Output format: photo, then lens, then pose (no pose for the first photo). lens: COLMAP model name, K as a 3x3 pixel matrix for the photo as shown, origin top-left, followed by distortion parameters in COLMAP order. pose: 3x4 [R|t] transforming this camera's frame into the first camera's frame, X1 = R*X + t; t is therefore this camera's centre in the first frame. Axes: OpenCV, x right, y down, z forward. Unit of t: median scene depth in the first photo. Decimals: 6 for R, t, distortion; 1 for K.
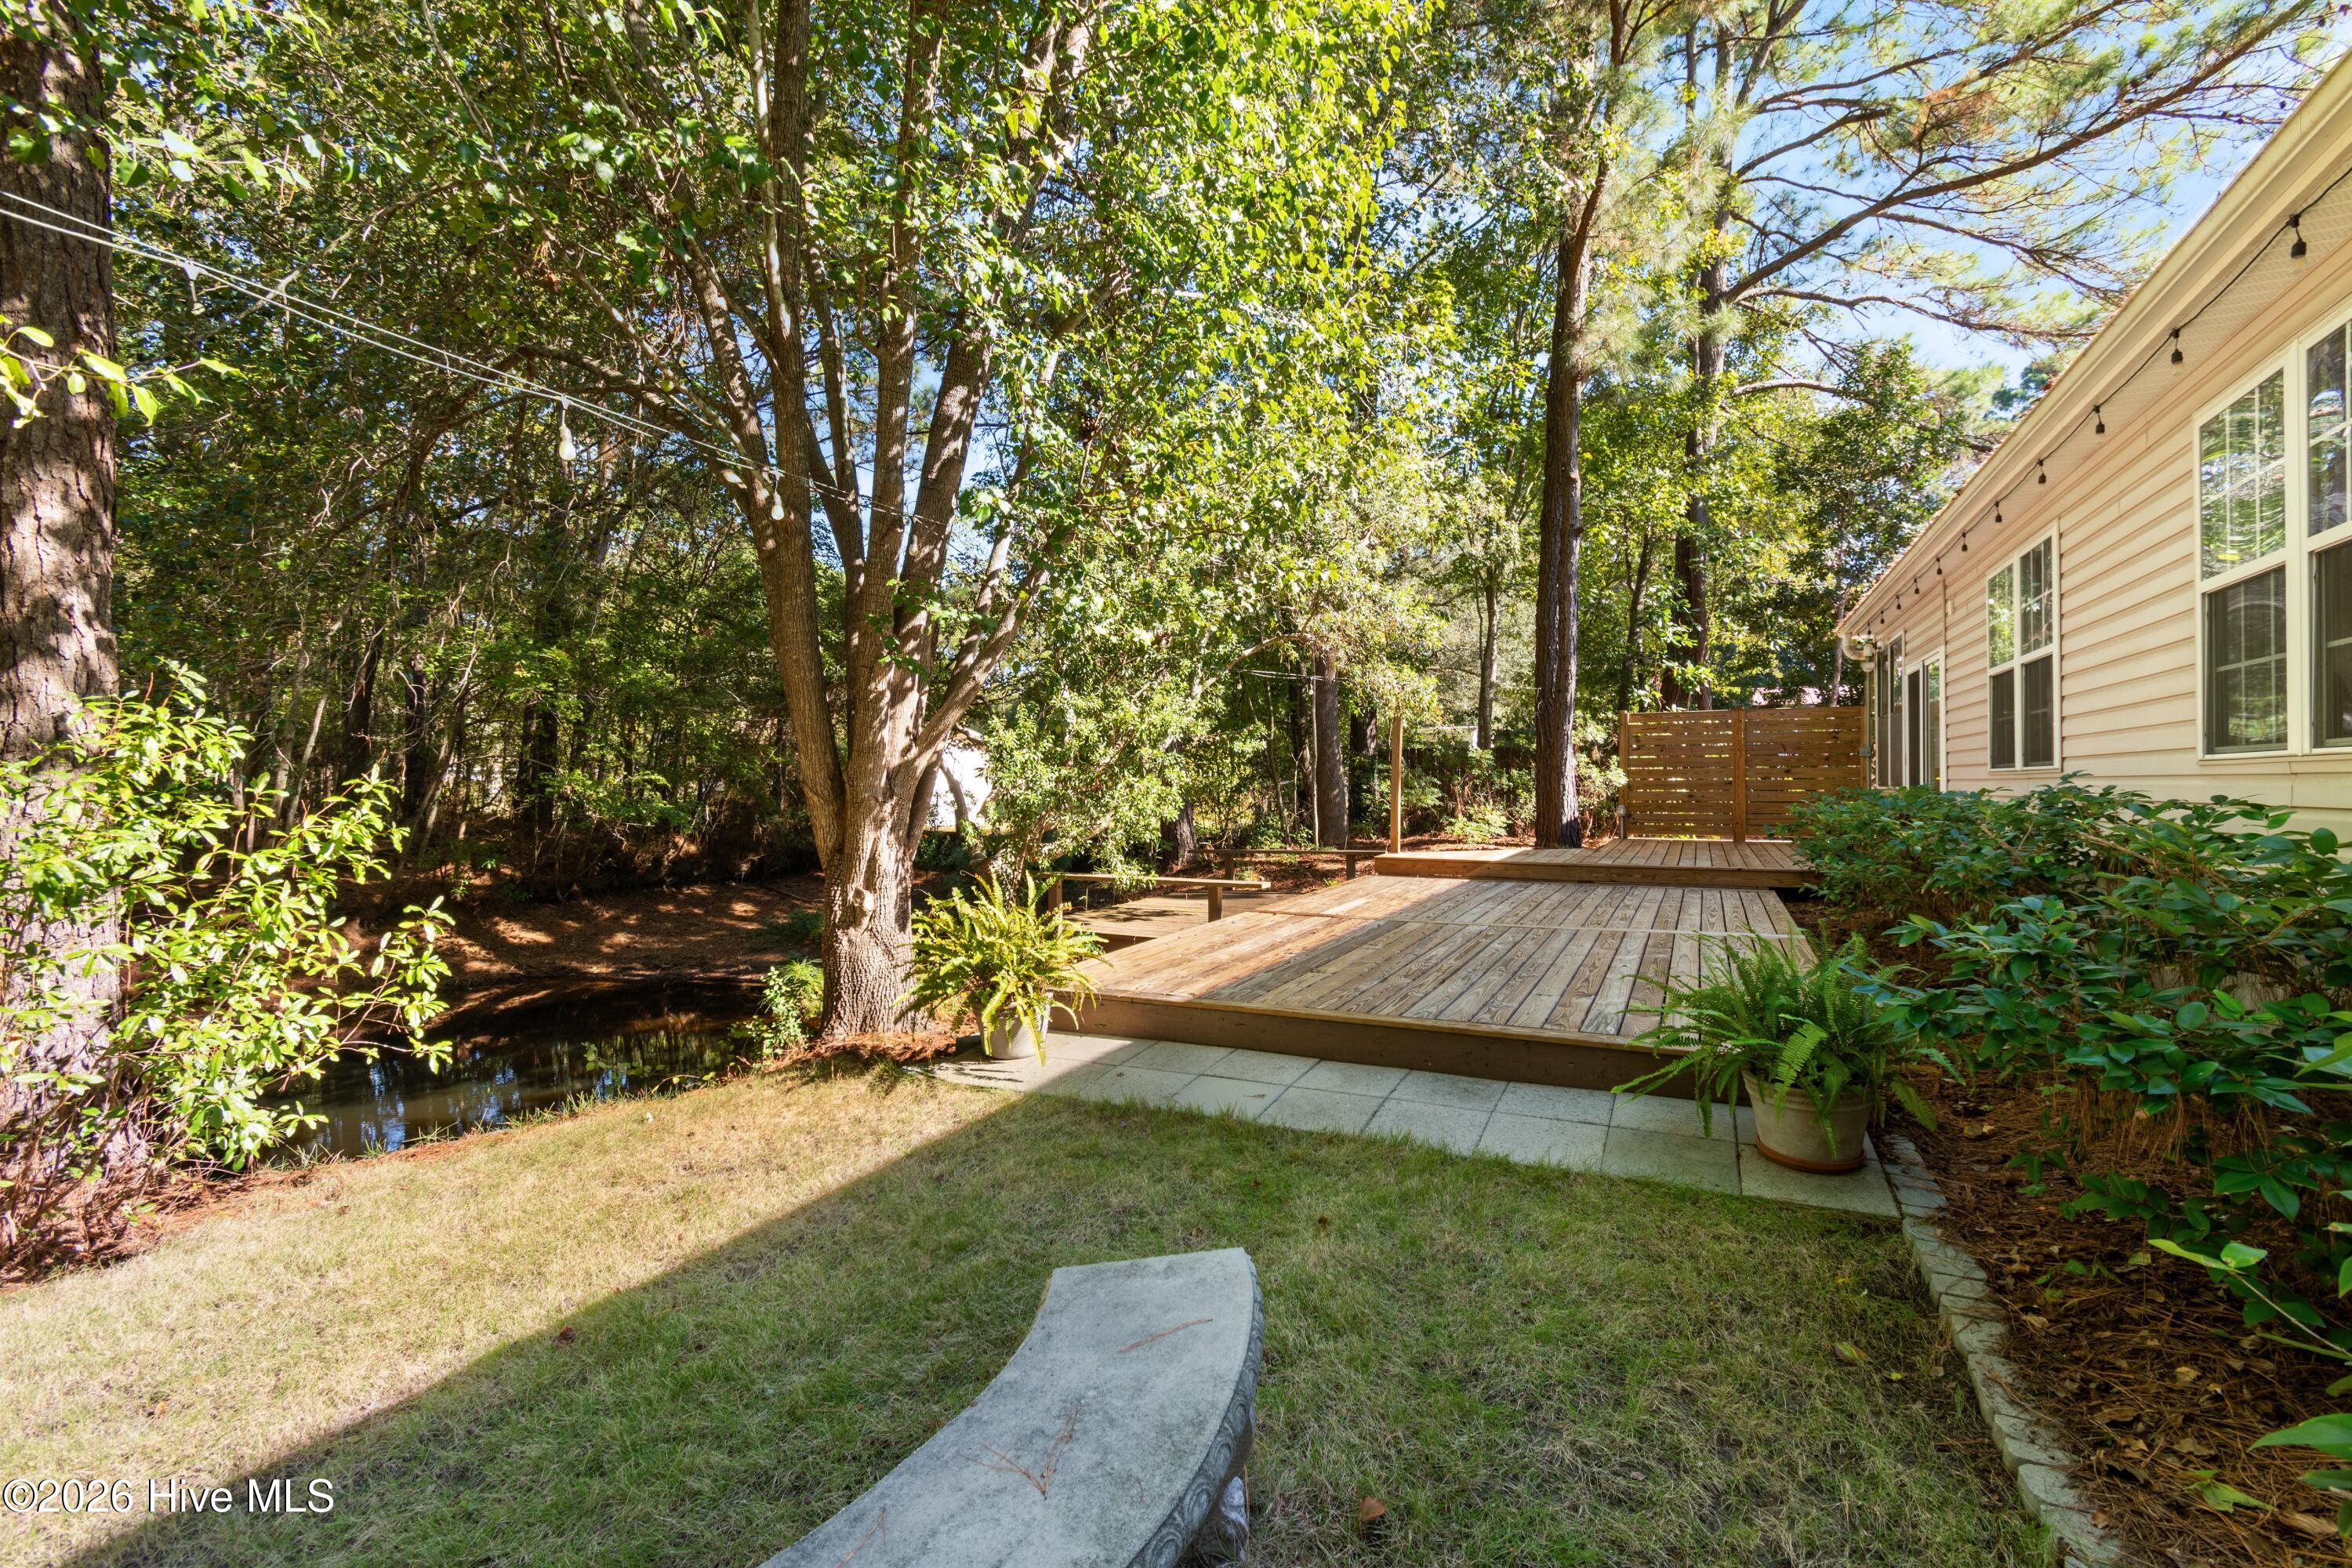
lens RADIAL K [[1022.0, 0, 1176.8], [0, 1022.0, 789.8], [0, 0, 1]] dist [-0.001119, -0.001136]
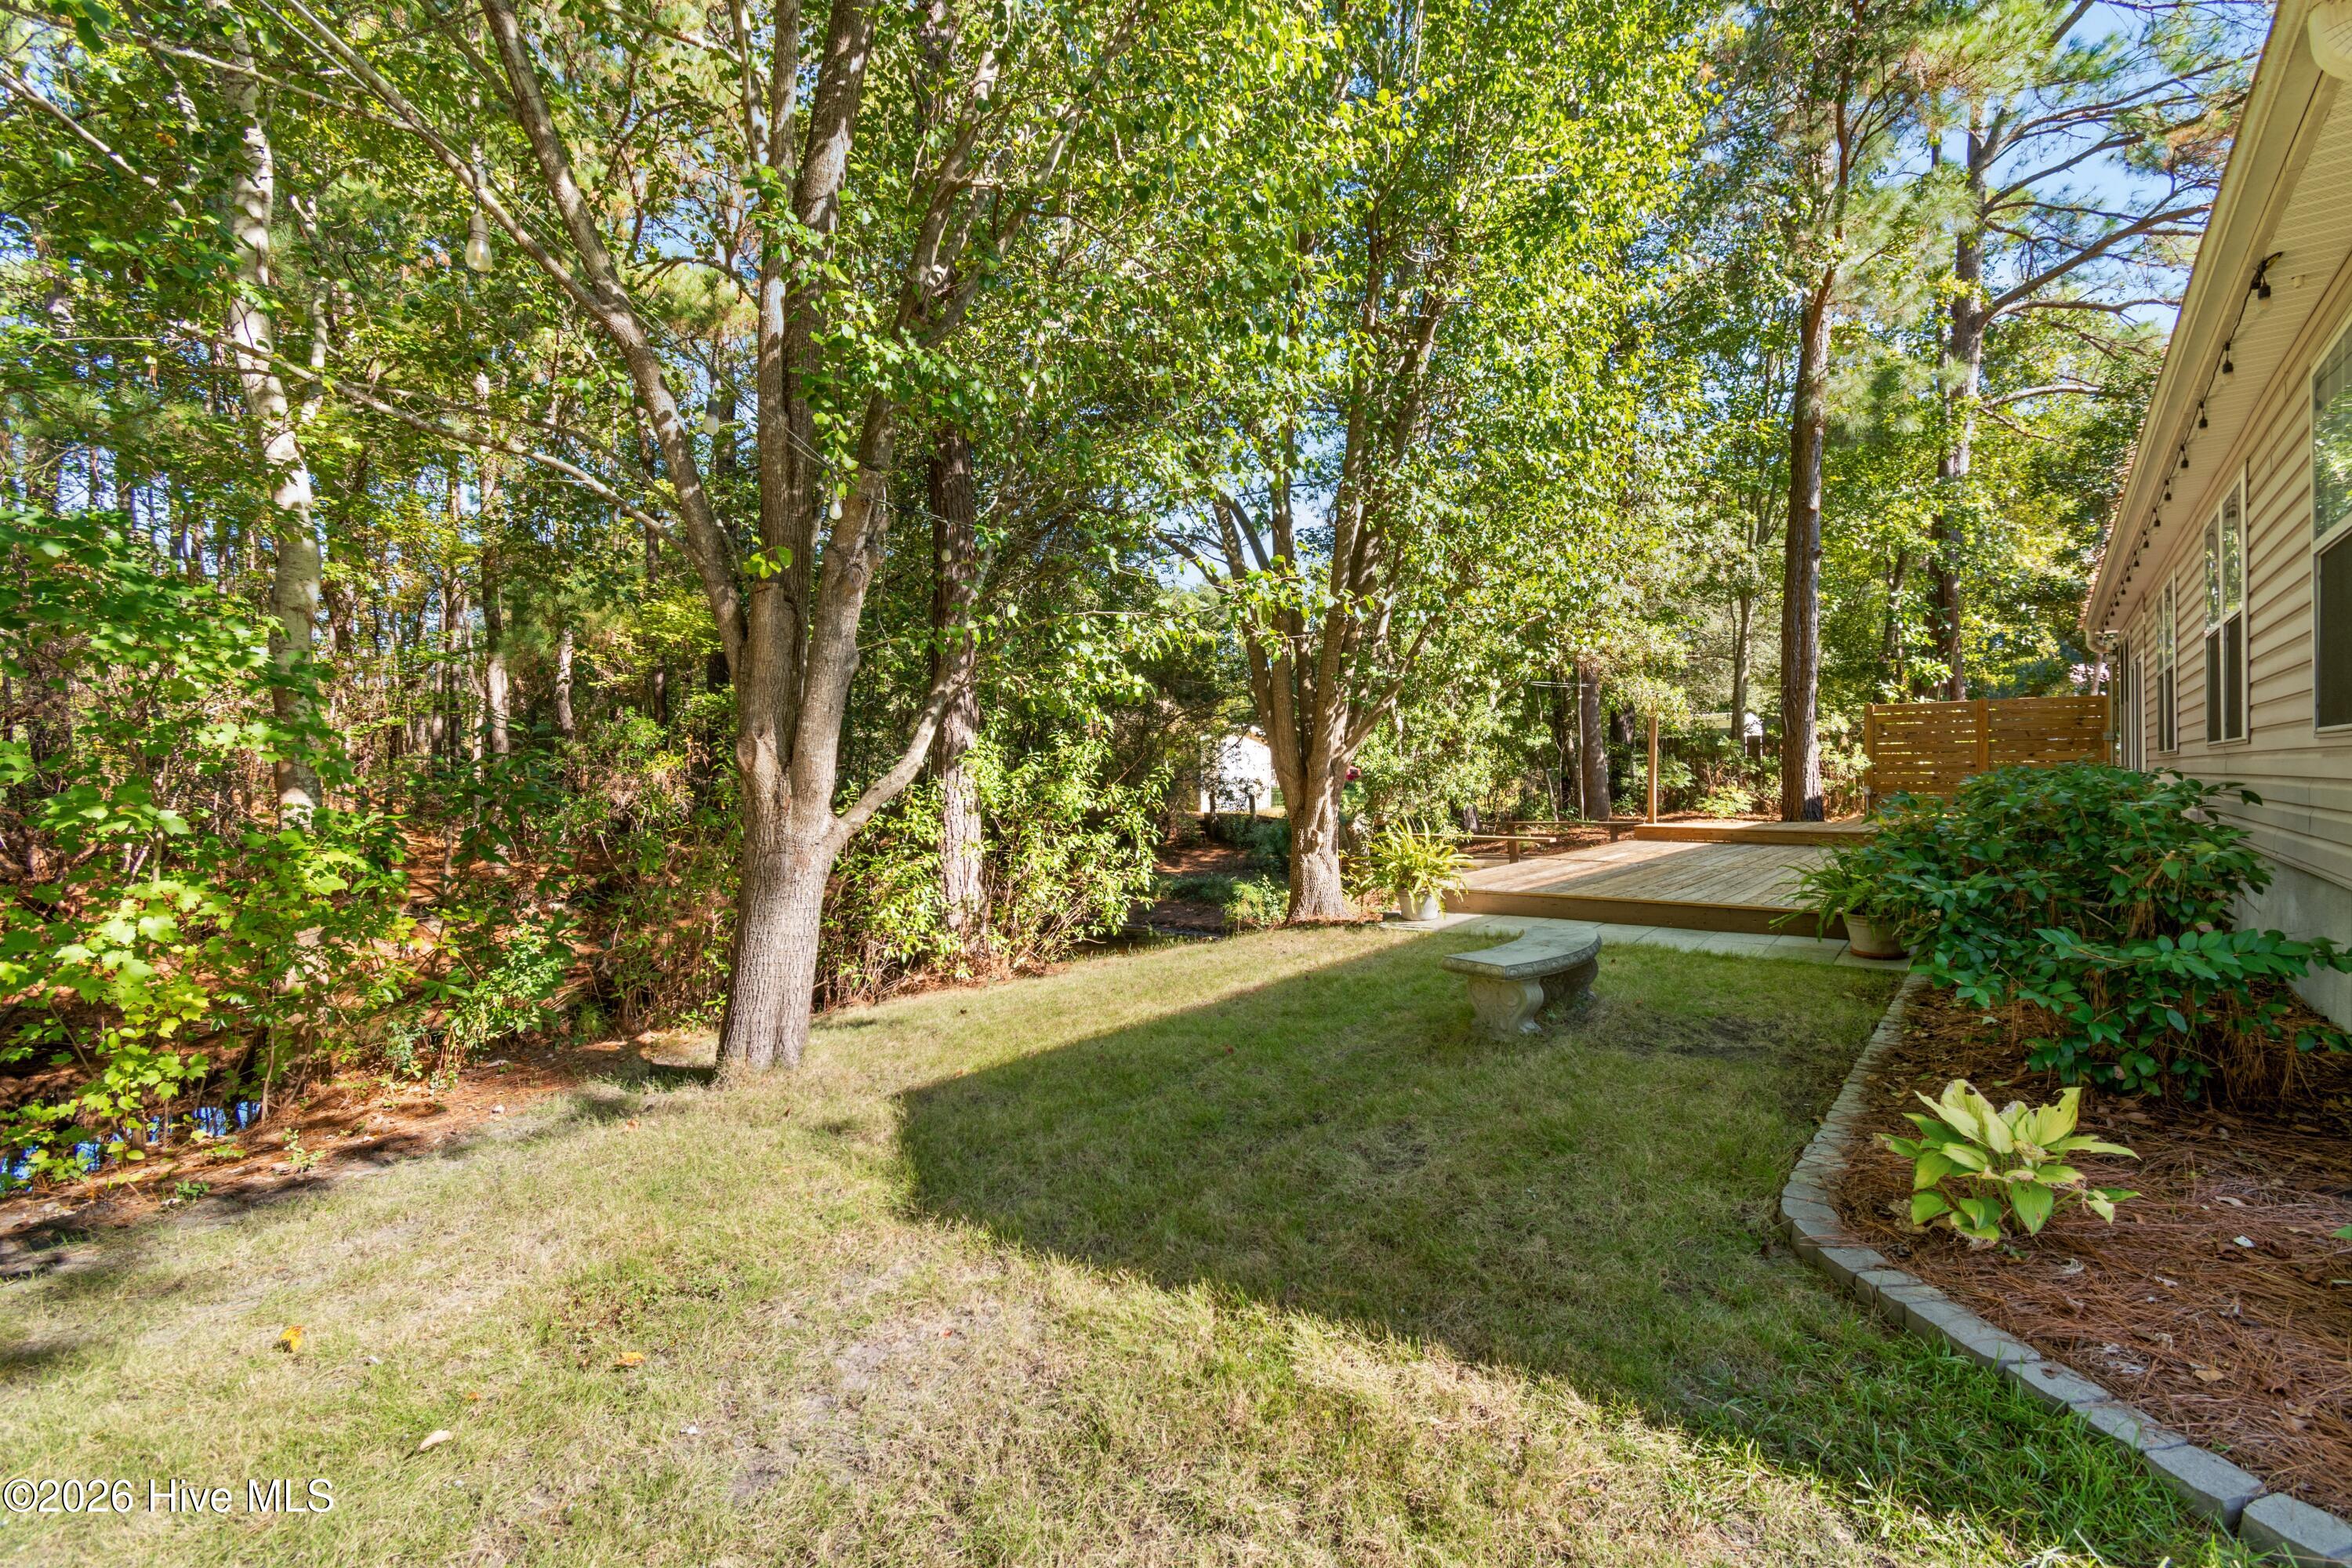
lens RADIAL K [[1022.0, 0, 1173.8], [0, 1022.0, 775.4], [0, 0, 1]] dist [-0.001119, -0.001136]
pose [[0.974033, -0.004879, -0.226355, -0.060823], [0.004026, 0.999983, -0.004228, 0.004674], [0.226372, 0.003206, 0.974036, -0.291680]]
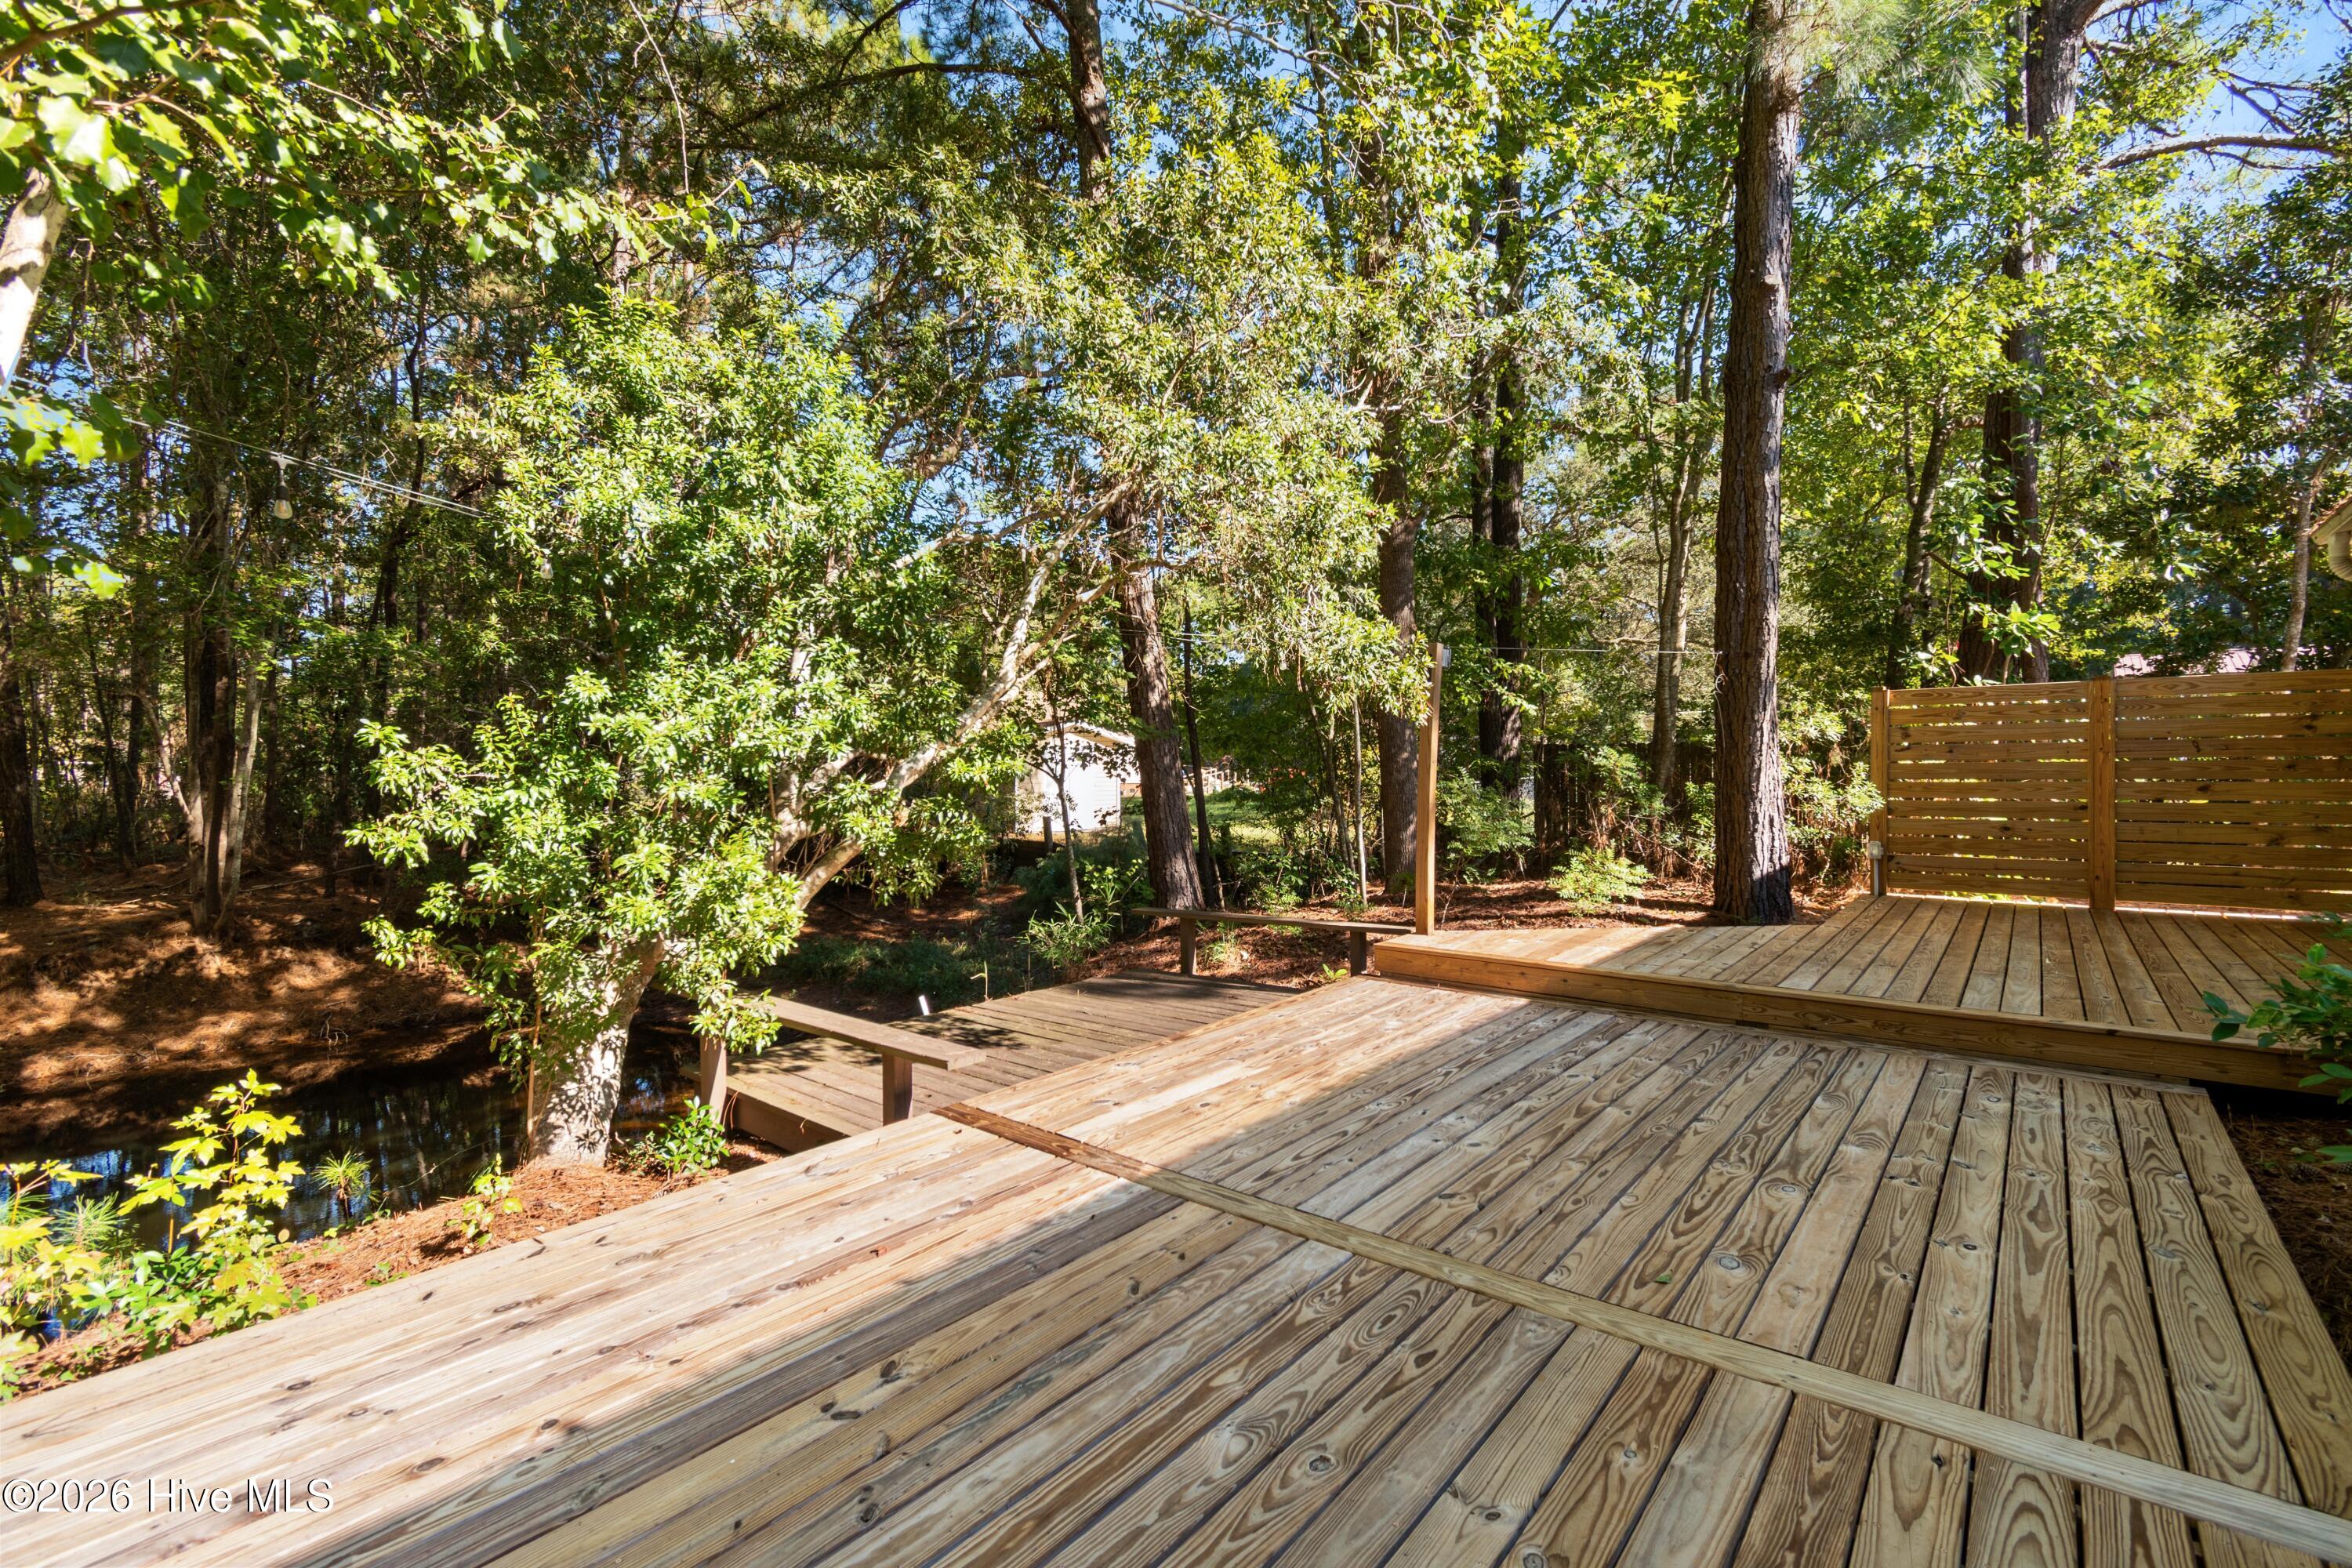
lens RADIAL K [[1022.0, 0, 1177.5], [0, 1022.0, 791.8], [0, 0, 1]] dist [-0.001119, -0.001136]
pose [[0.973989, -0.002329, -0.226582, 0.177060], [0.003997, 0.999968, 0.006905, -0.021379], [0.226559, -0.007631, 0.973968, 0.332921]]
